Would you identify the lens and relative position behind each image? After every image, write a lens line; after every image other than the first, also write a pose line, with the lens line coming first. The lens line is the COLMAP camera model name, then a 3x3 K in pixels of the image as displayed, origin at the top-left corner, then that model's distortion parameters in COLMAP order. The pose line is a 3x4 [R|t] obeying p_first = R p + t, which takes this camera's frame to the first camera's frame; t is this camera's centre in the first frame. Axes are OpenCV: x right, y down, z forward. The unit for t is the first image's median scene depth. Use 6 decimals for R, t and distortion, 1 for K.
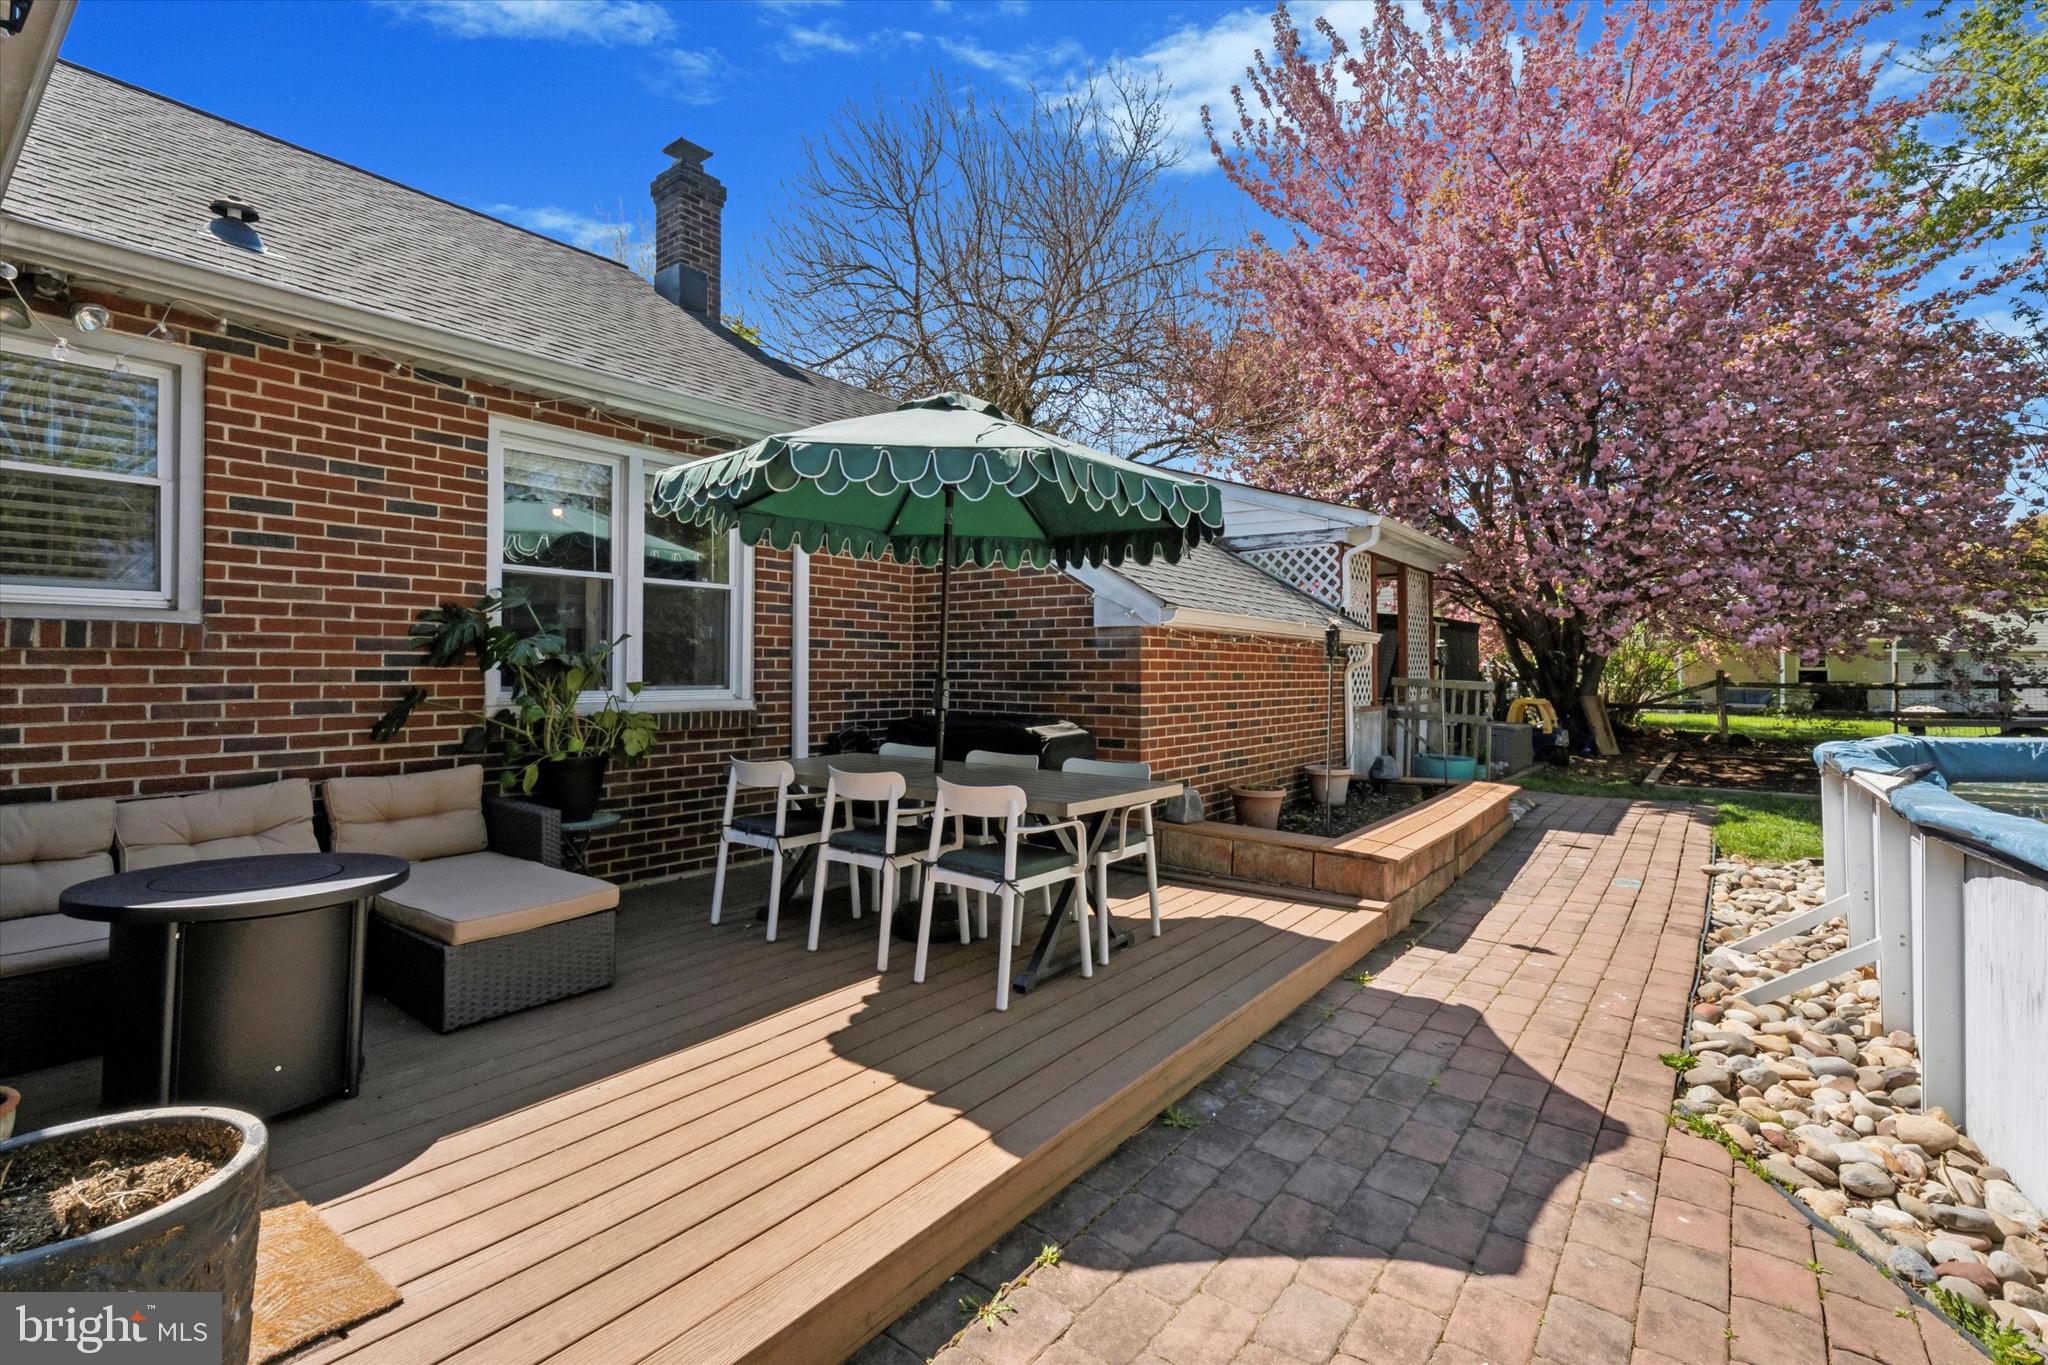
lens RADIAL K [[935.6, 0, 1015.6], [0, 935.6, 685.0], [0, 0, 1]] dist [-0.002030, -0.000071]
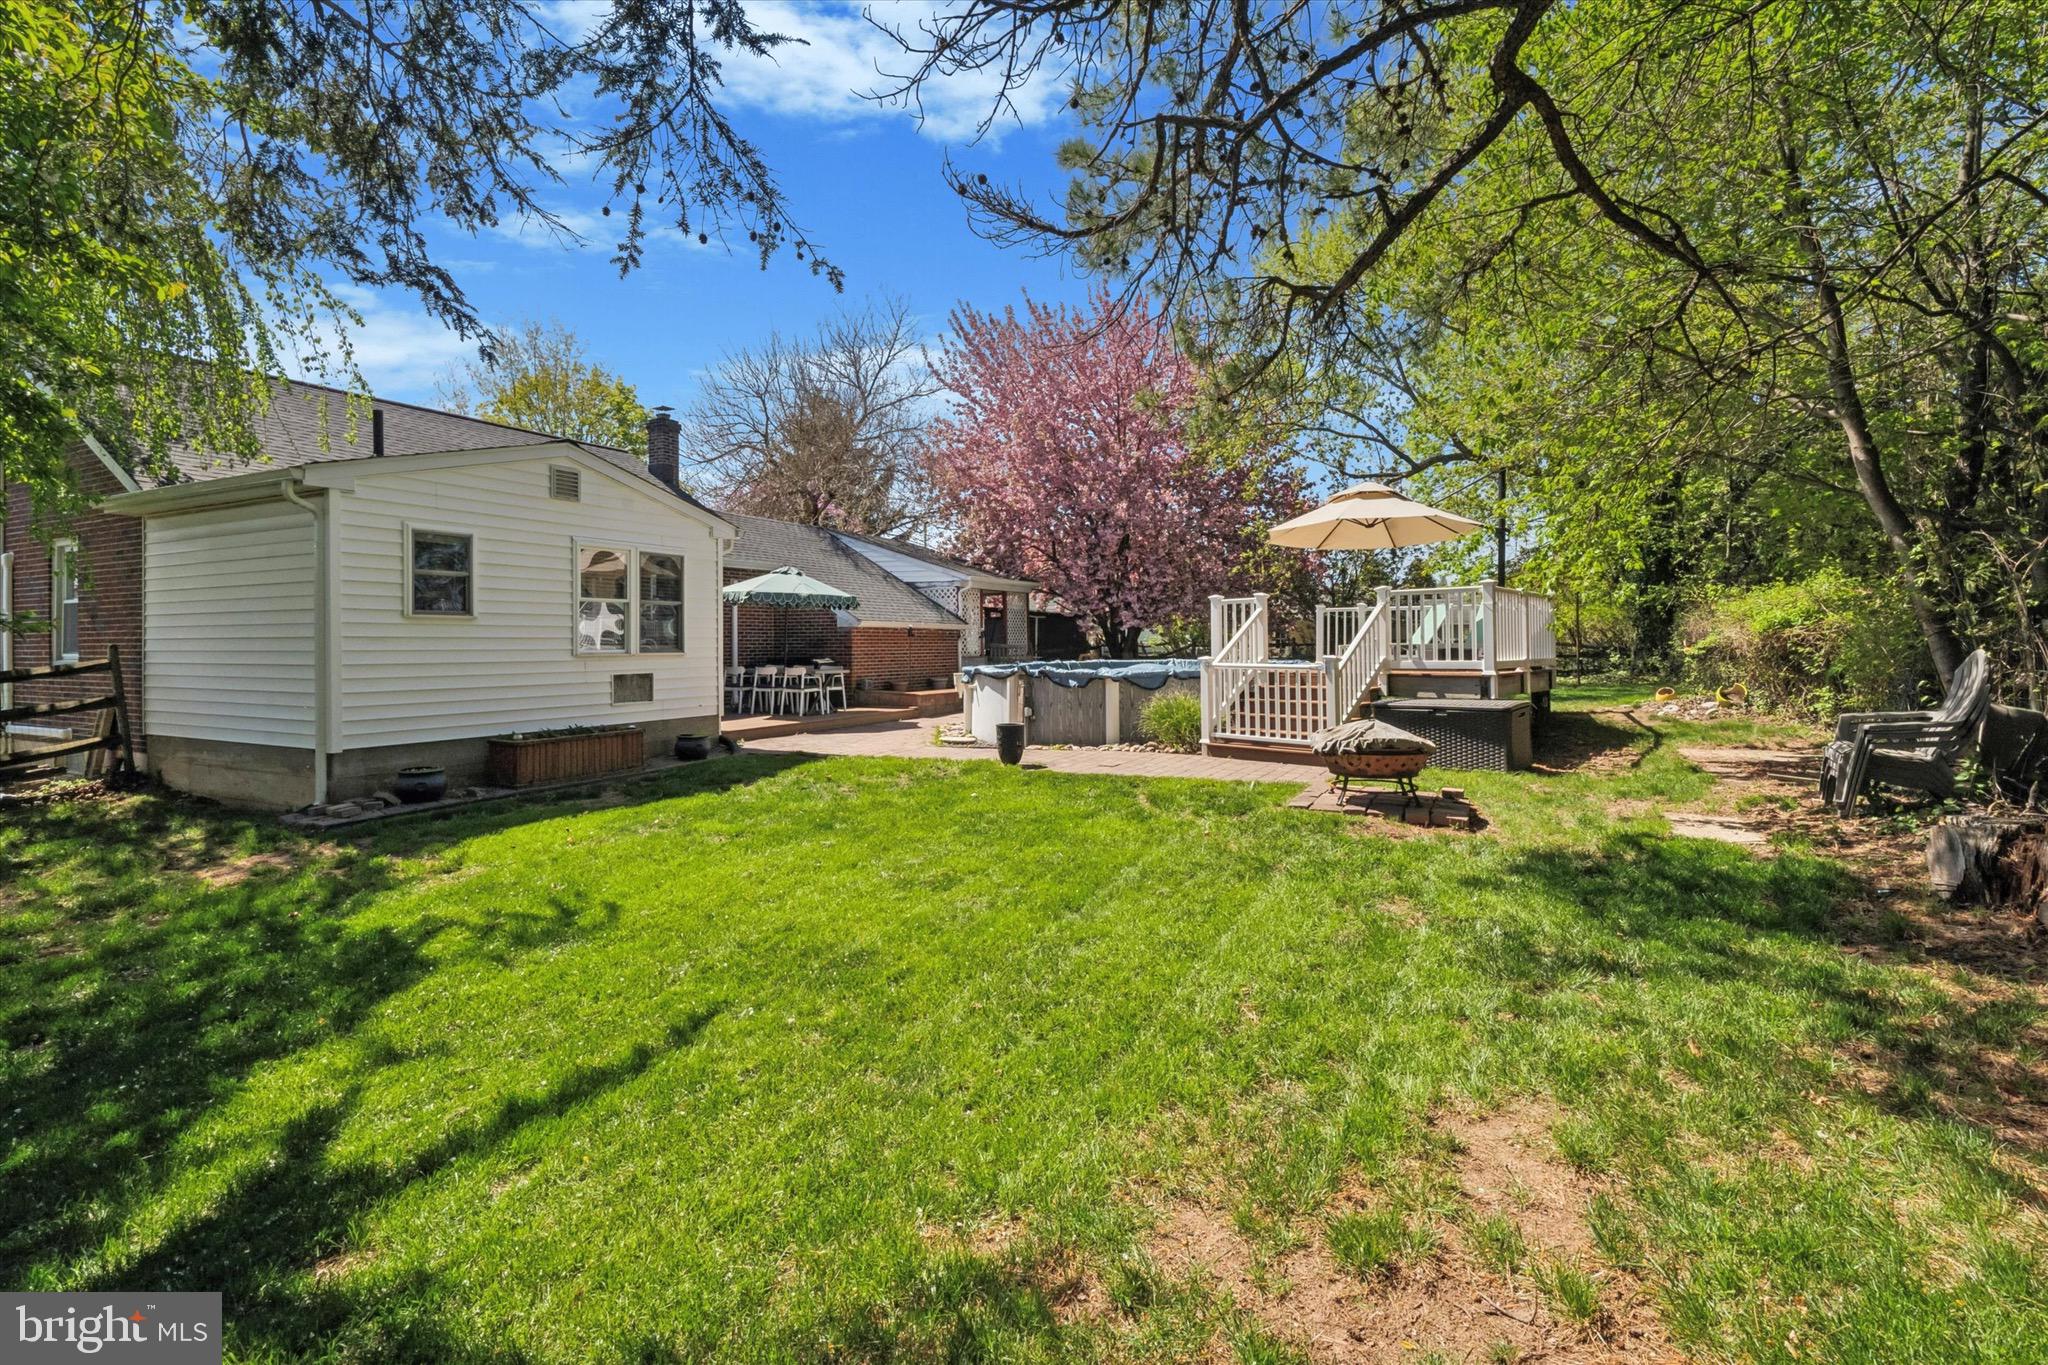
lens RADIAL K [[935.6, 0, 1015.6], [0, 935.6, 685.0], [0, 0, 1]] dist [-0.002030, -0.000071]
pose [[0.986148, -0.014423, 0.165238, 0.197577], [0.010027, 0.999574, 0.027408, 0.062221], [-0.165563, -0.025372, 0.985873, -2.694470]]
